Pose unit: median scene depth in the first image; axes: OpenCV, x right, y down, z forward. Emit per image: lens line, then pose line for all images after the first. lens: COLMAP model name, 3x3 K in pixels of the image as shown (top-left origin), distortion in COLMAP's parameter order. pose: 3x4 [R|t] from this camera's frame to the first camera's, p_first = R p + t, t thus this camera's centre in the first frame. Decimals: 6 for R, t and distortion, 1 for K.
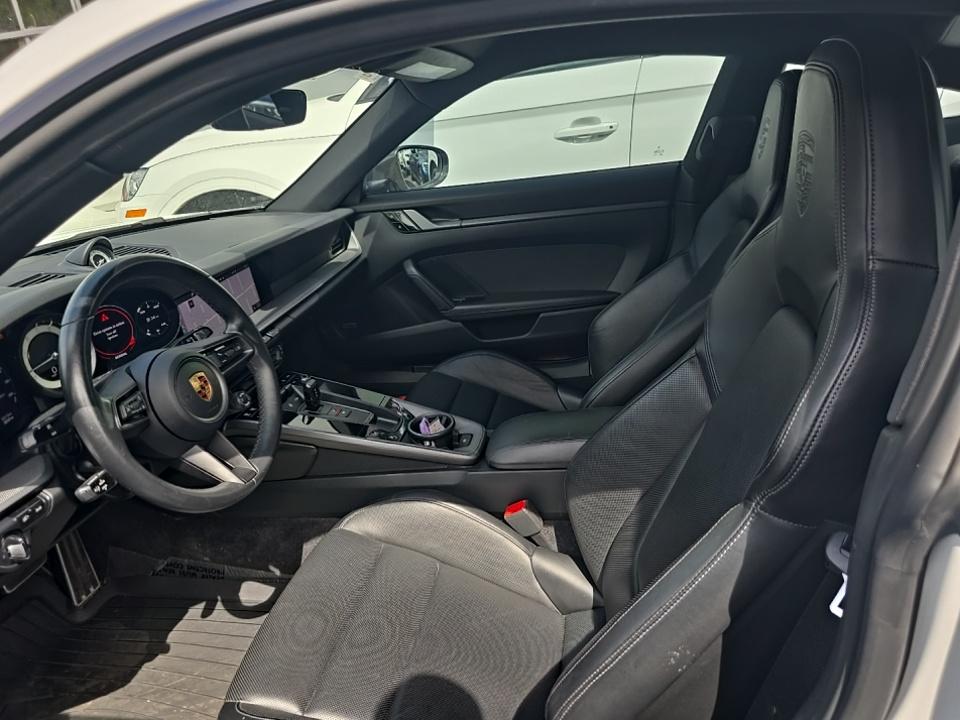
lens RADIAL K [[664.6, 0, 481.2], [0, 664.6, 343.8], [0, 0, 1]] dist [0.064133, -0.006719]
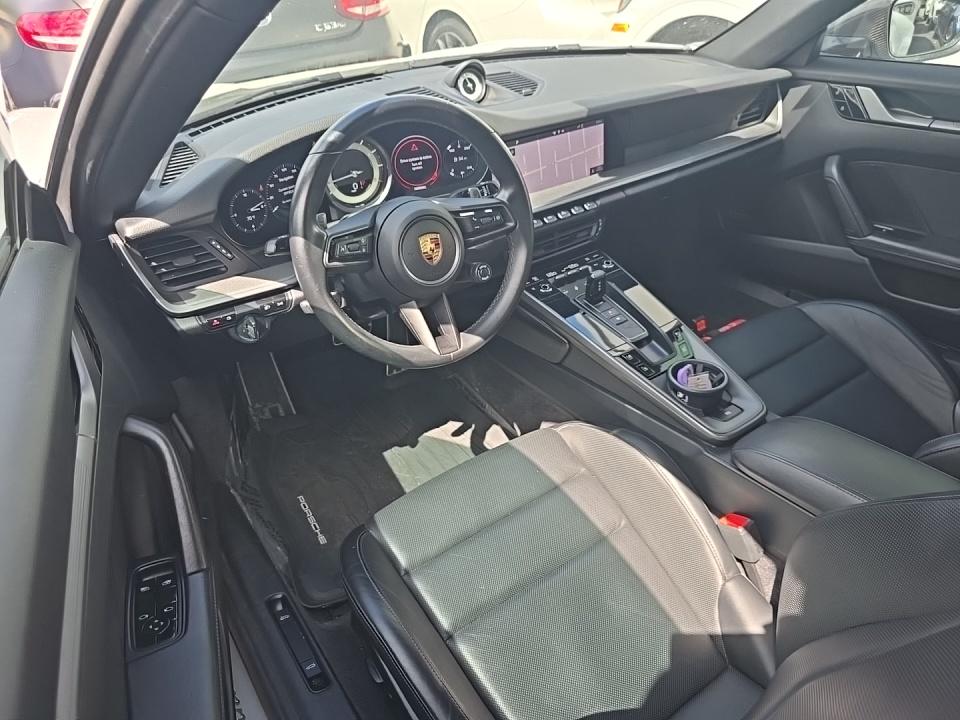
lens RADIAL K [[664.6, 0, 481.2], [0, 664.6, 343.8], [0, 0, 1]] dist [0.064133, -0.006719]
pose [[0.727195, 0.424055, -0.539782, 0.152760], [-0.284648, 0.901852, 0.325020, -0.101984], [0.624630, -0.082705, 0.776529, 0.197211]]
